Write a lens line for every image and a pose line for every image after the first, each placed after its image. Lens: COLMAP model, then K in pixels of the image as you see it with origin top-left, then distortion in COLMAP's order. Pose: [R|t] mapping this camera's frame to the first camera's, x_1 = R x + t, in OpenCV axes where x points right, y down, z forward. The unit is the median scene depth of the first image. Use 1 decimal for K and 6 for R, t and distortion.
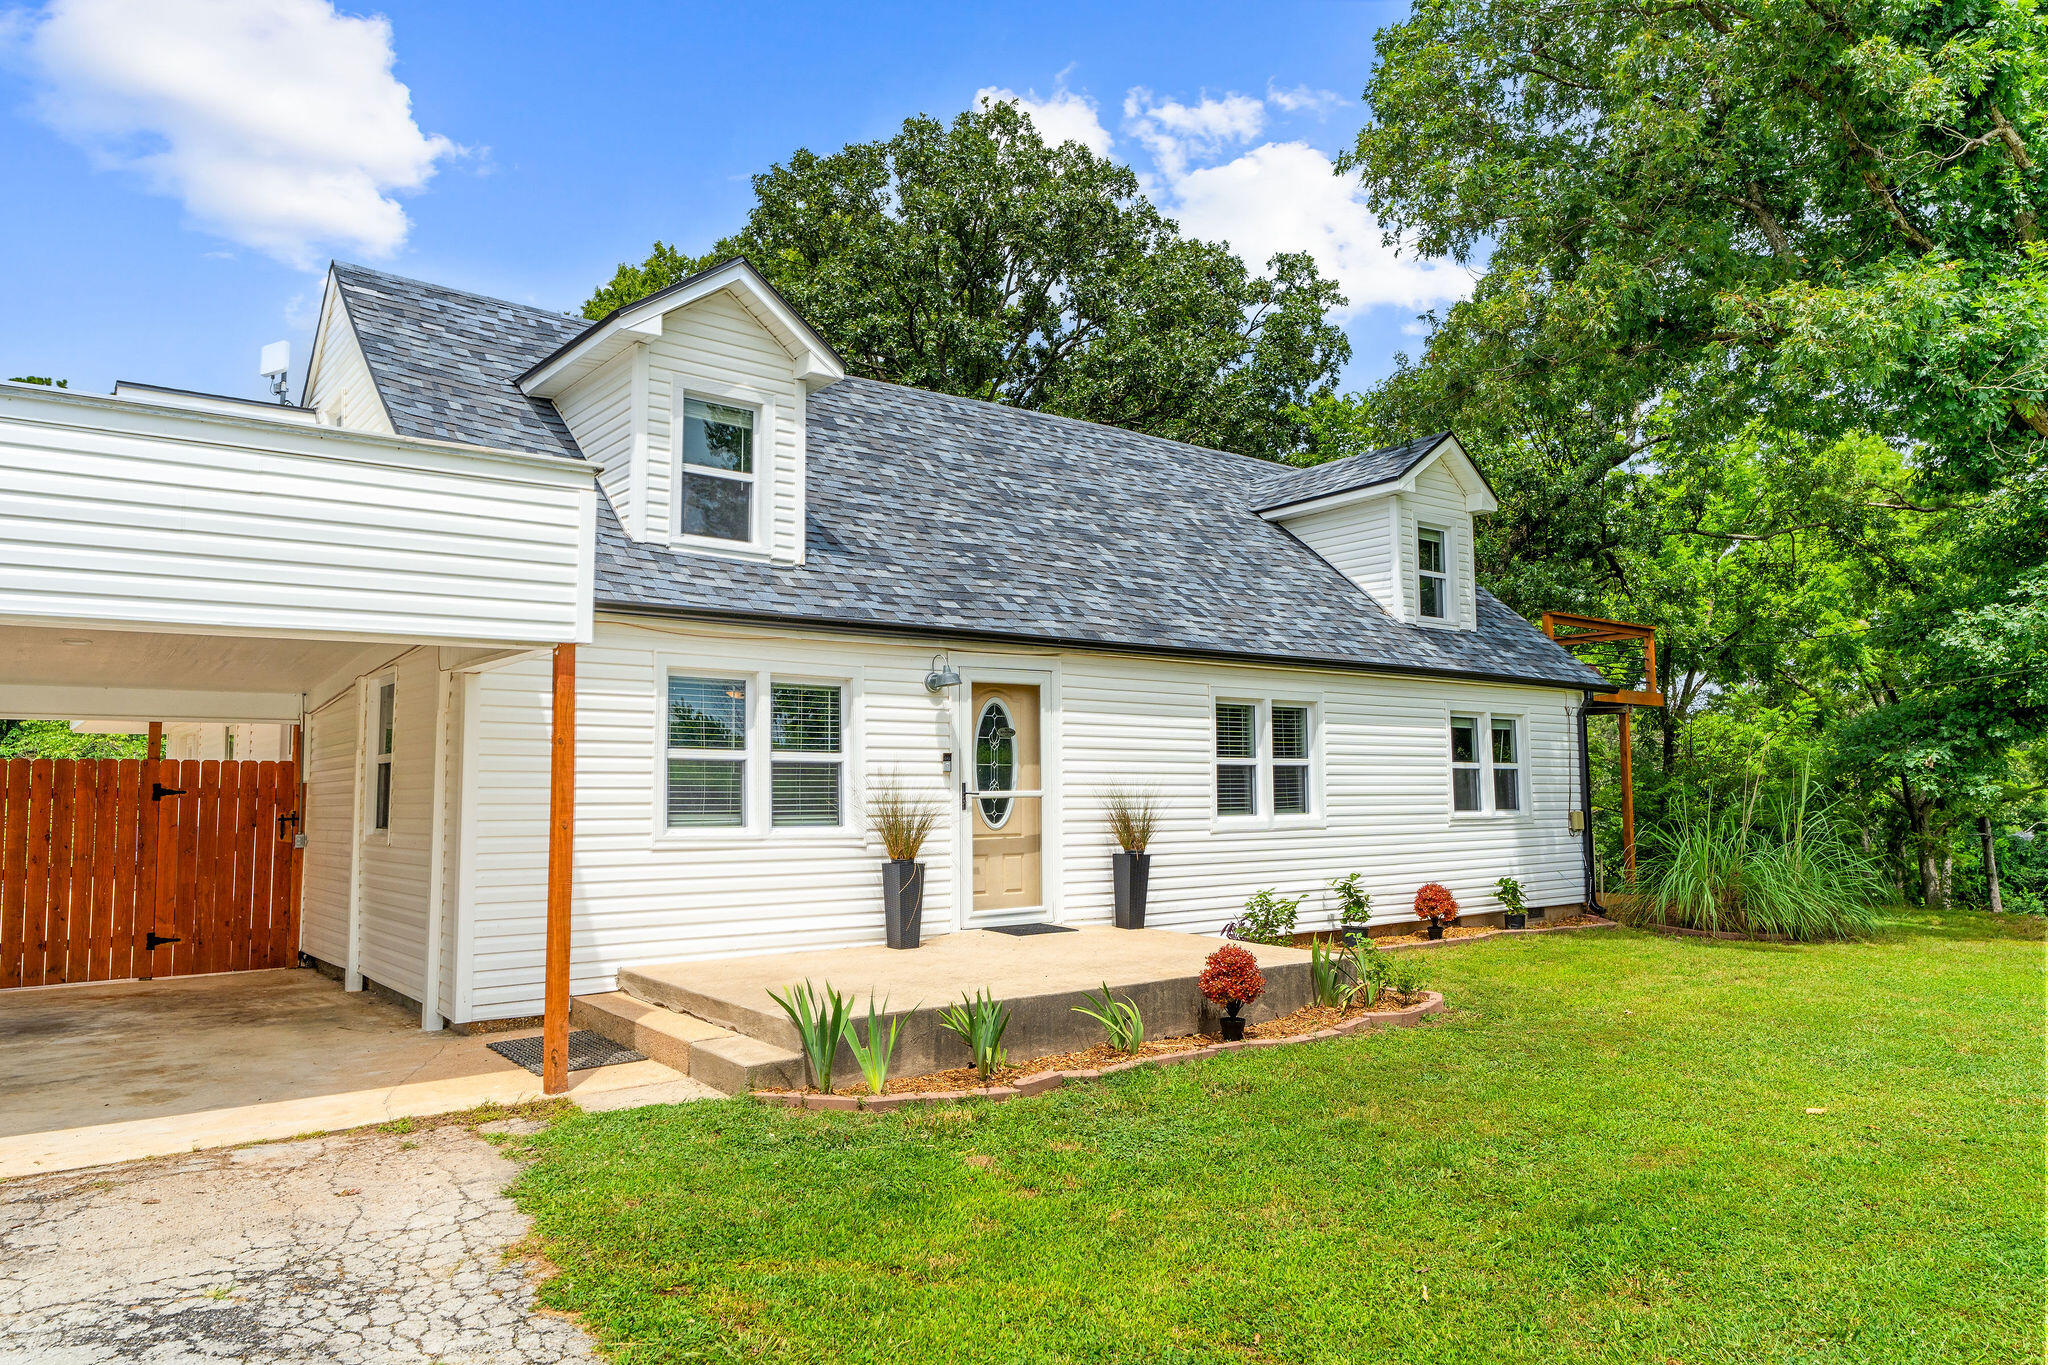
lens RADIAL K [[1328.1, 0, 1022.0], [0, 1328.1, 680.6], [0, 0, 1]] dist [0.002101, -0.000066]
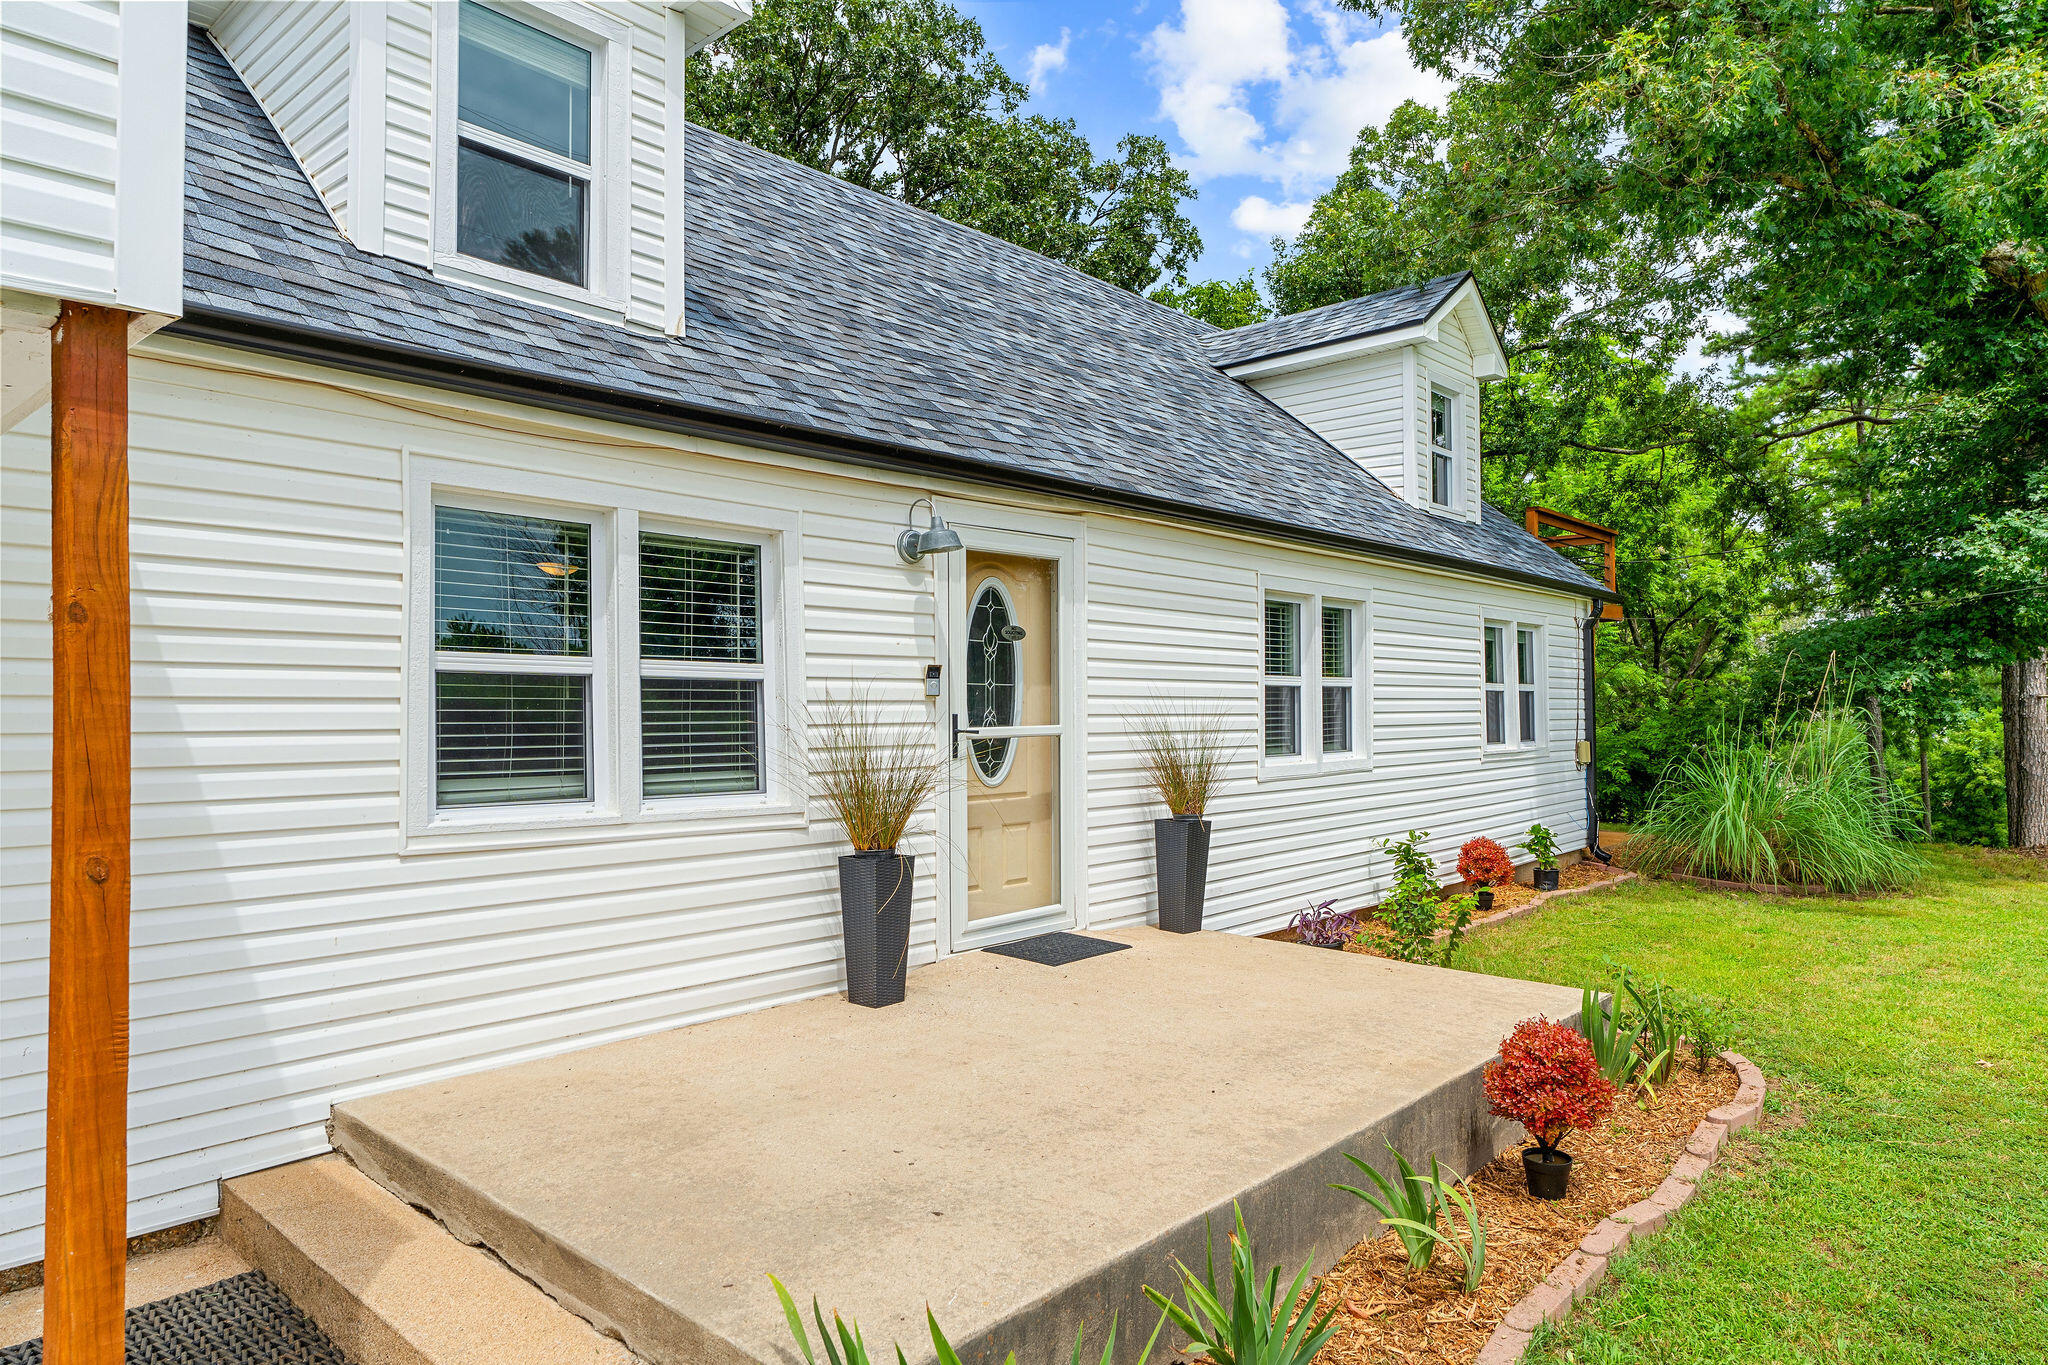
lens RADIAL K [[1258.9, 0, 1022.7], [0, 1258.9, 684.0], [0, 0, 1]] dist [0.002540, 0.002164]
pose [[0.984824, 0.005491, 0.173470, -0.095125], [-0.016866, 0.997797, 0.064168, 0.021502], [-0.172736, -0.066120, 0.982746, 0.358890]]
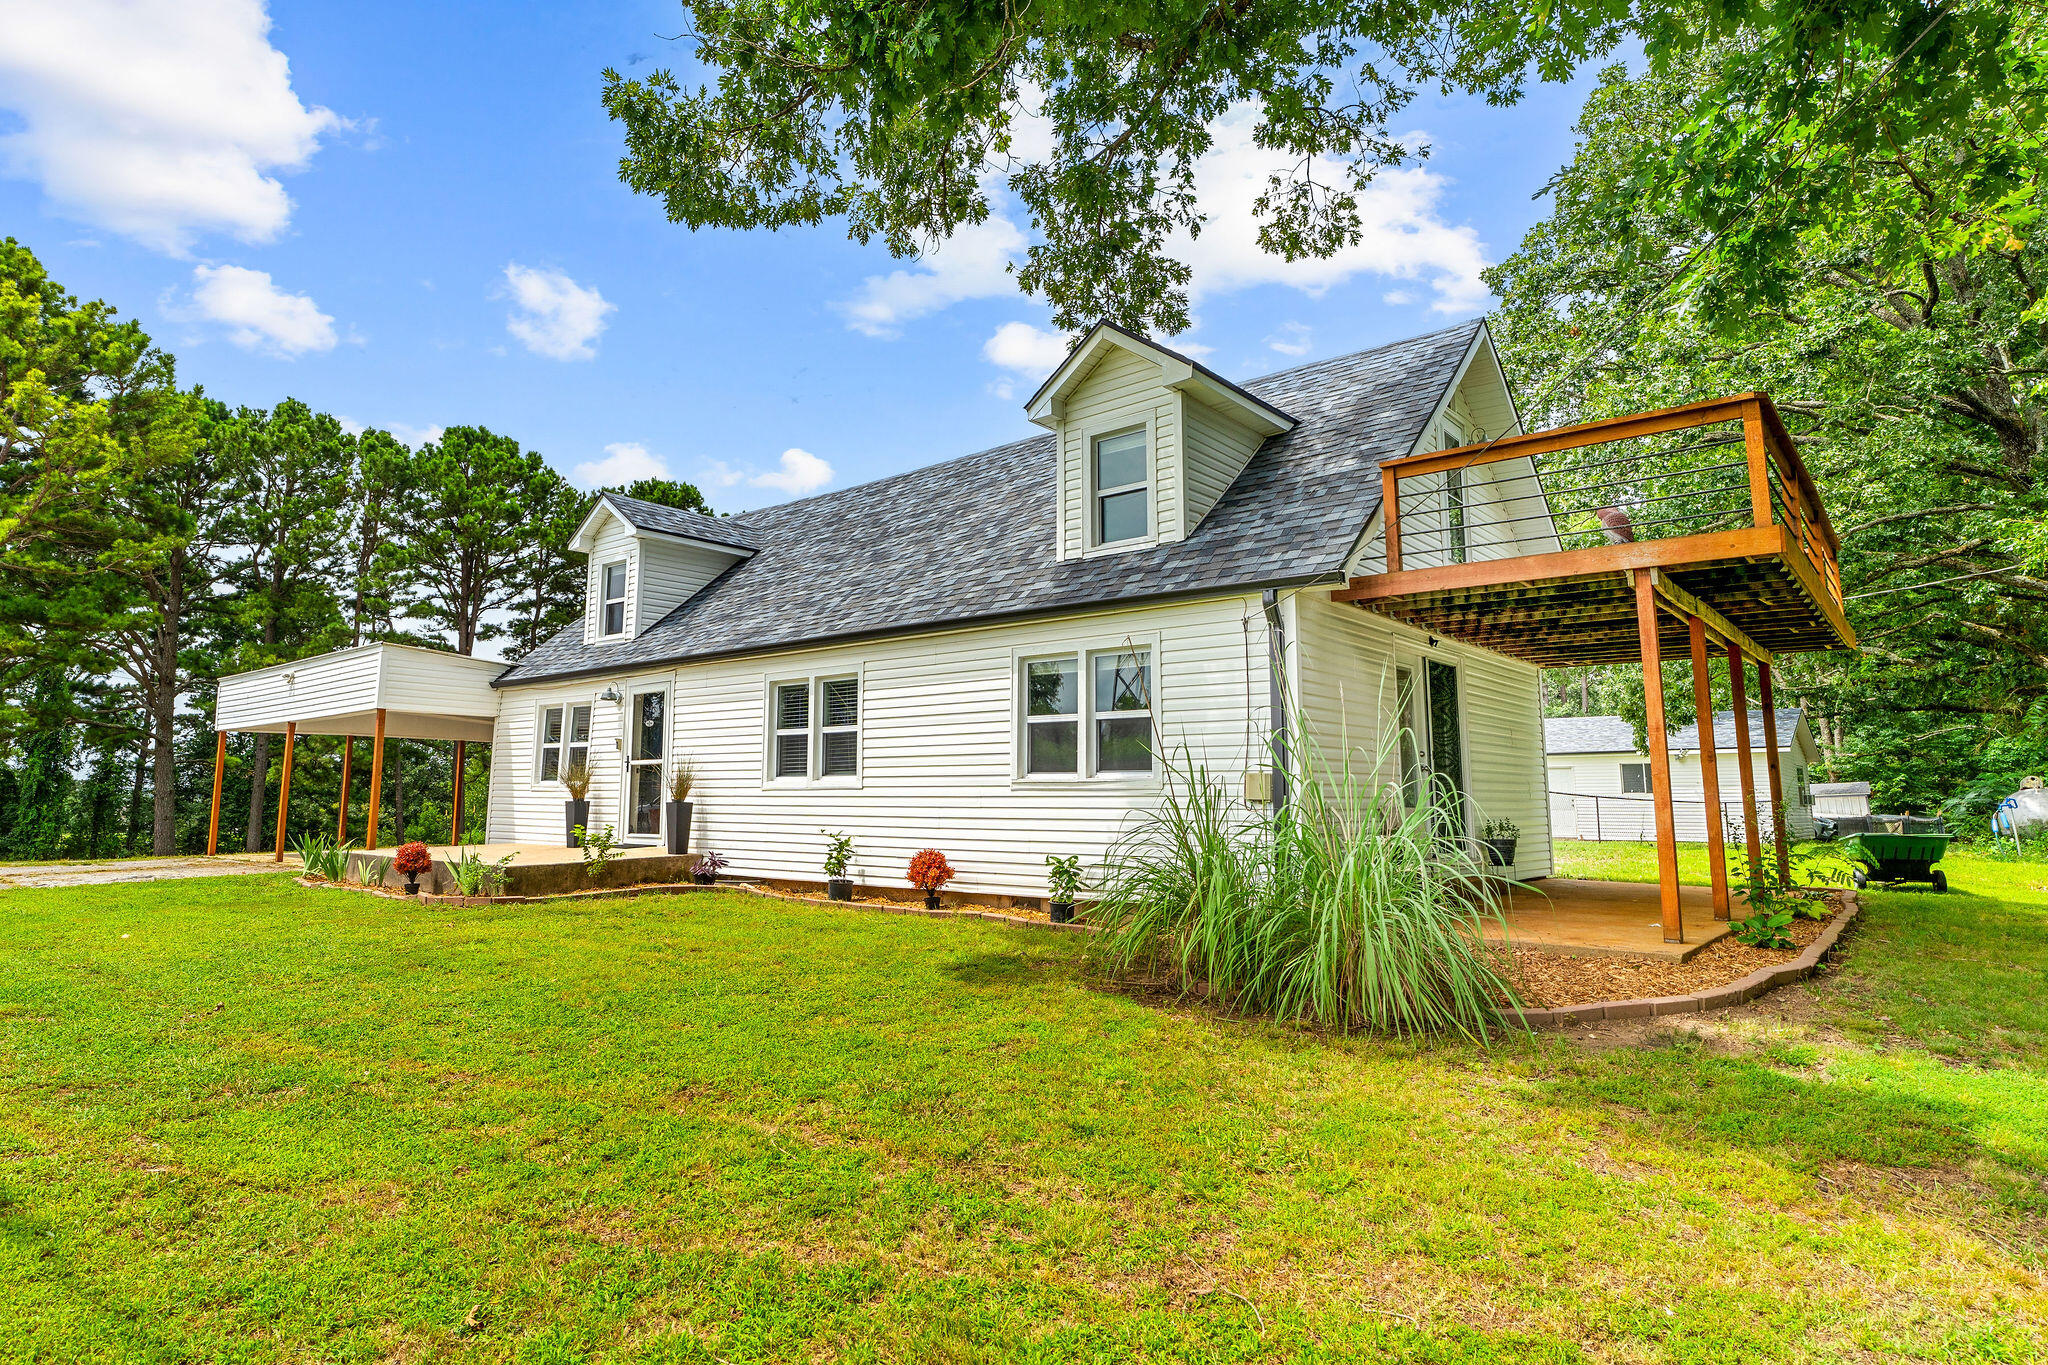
lens RADIAL K [[1091.4, 0, 1022.5], [0, 1091.4, 682.1], [0, 0, 1]] dist [-0.000339, -0.000037]
pose [[0.204568, -0.064098, -0.976751, 1.193819], [0.107603, 0.993279, -0.042647, 0.080847], [0.972920, -0.096377, 0.210090, 1.004837]]
